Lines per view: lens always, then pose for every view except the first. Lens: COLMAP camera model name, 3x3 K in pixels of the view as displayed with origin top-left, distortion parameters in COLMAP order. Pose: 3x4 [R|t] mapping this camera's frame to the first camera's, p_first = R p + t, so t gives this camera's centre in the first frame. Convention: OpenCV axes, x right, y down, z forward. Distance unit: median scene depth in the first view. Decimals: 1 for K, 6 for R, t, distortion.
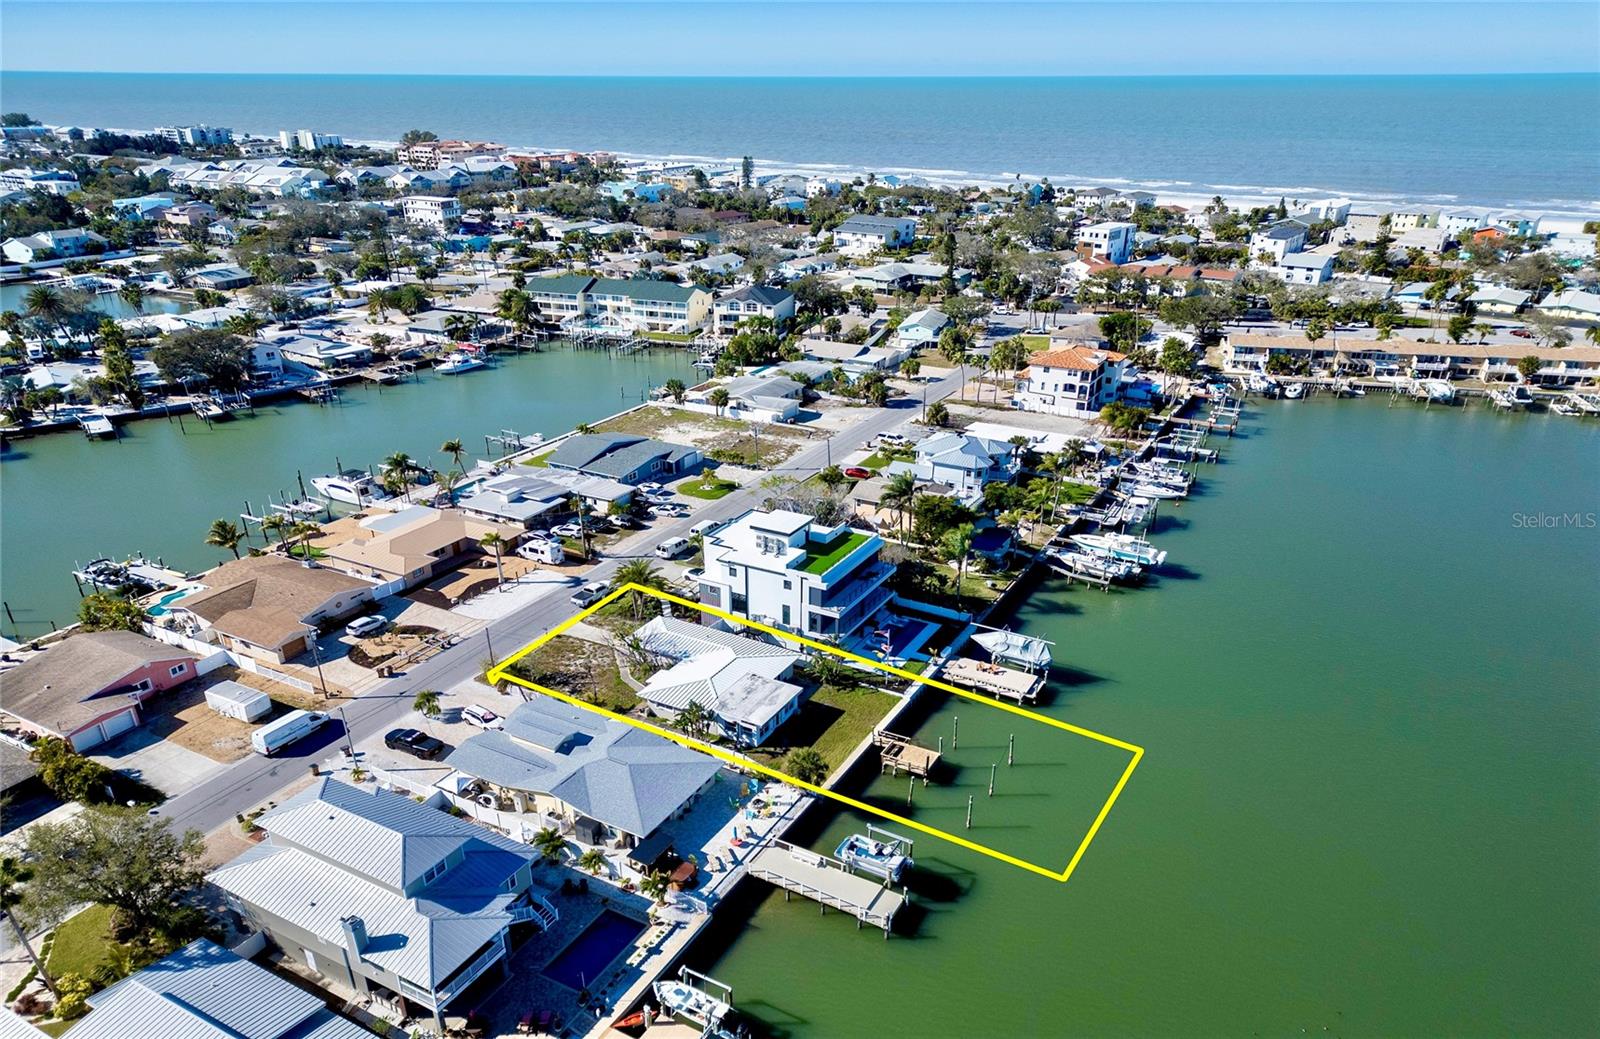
lens RADIAL K [[1169.6, 0, 800.0], [0, 1169.6, 519.5], [0, 0, 1]] dist [0.075335, -0.084304]
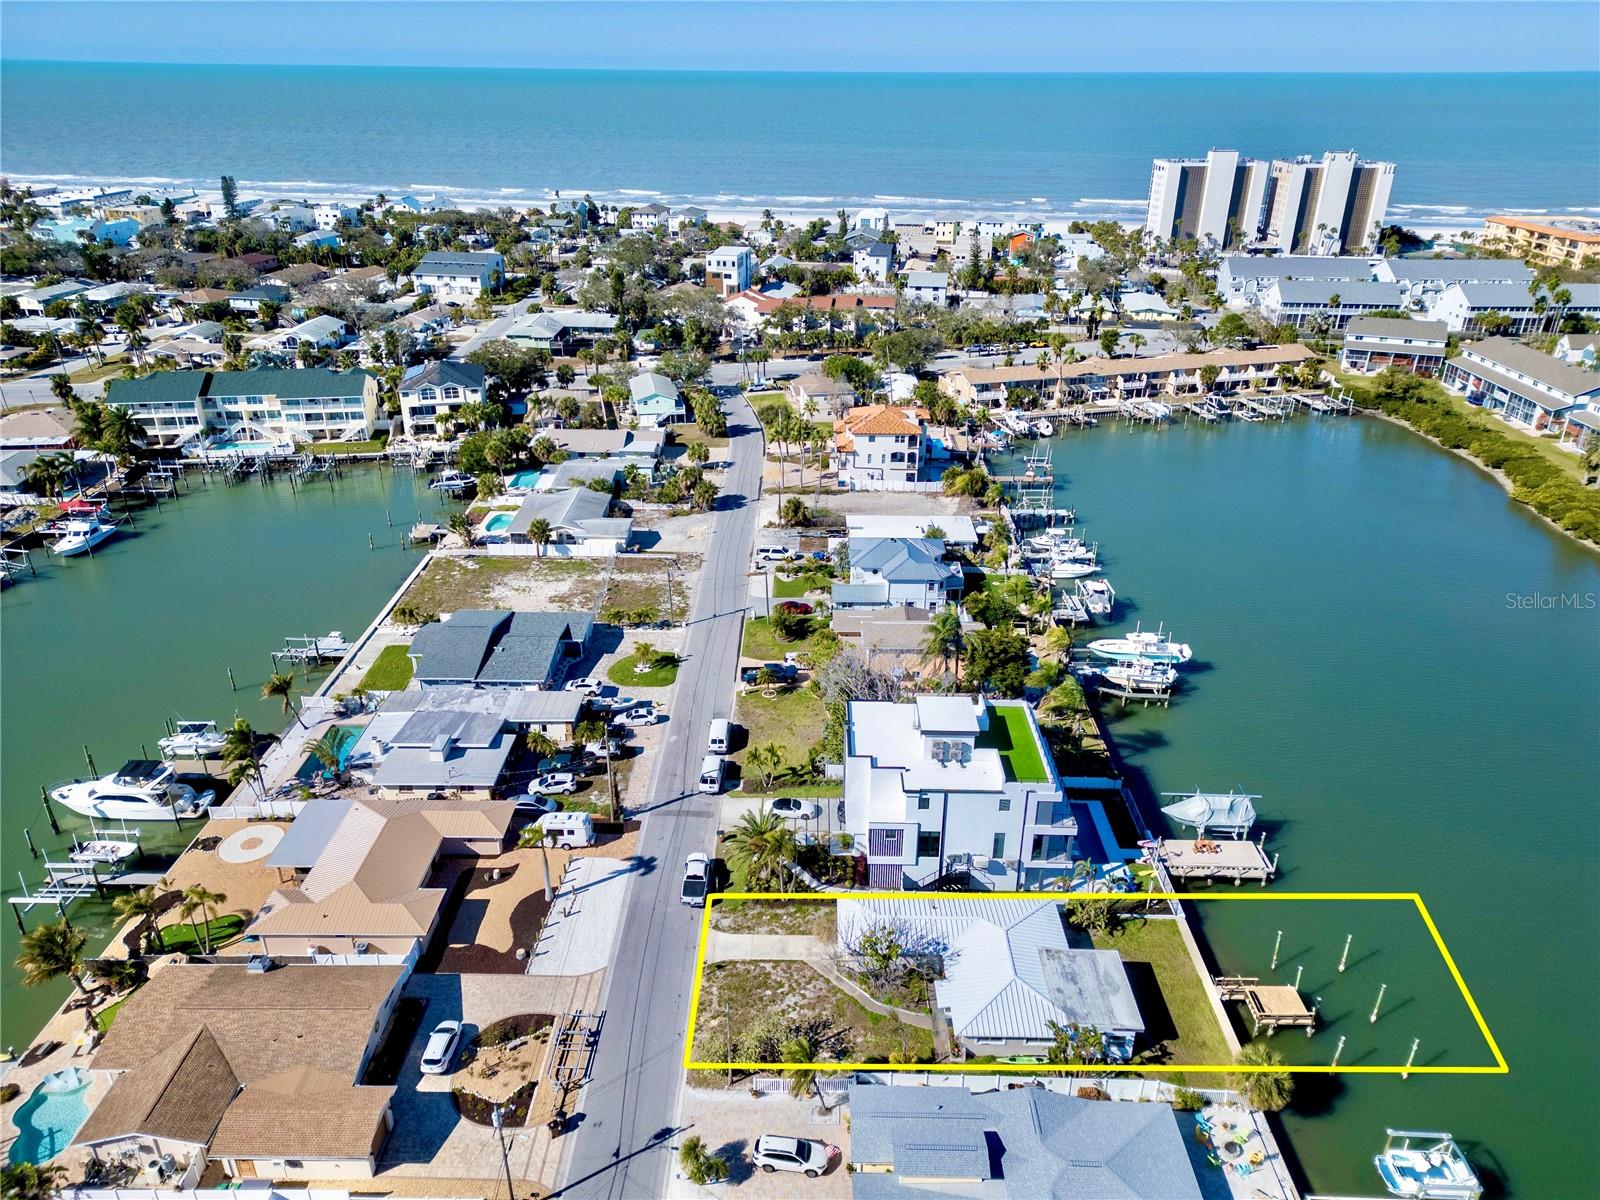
lens RADIAL K [[1318.2, 0, 800.0], [0, 1318.2, 600.0], [0, 0, 1]] dist [0.103851, -0.137415]
pose [[0.883987, -0.167071, 0.436639, -0.268481], [0.157722, 0.985786, 0.057878, -0.079323], [-0.440102, 0.017705, 0.897773, 0.192914]]
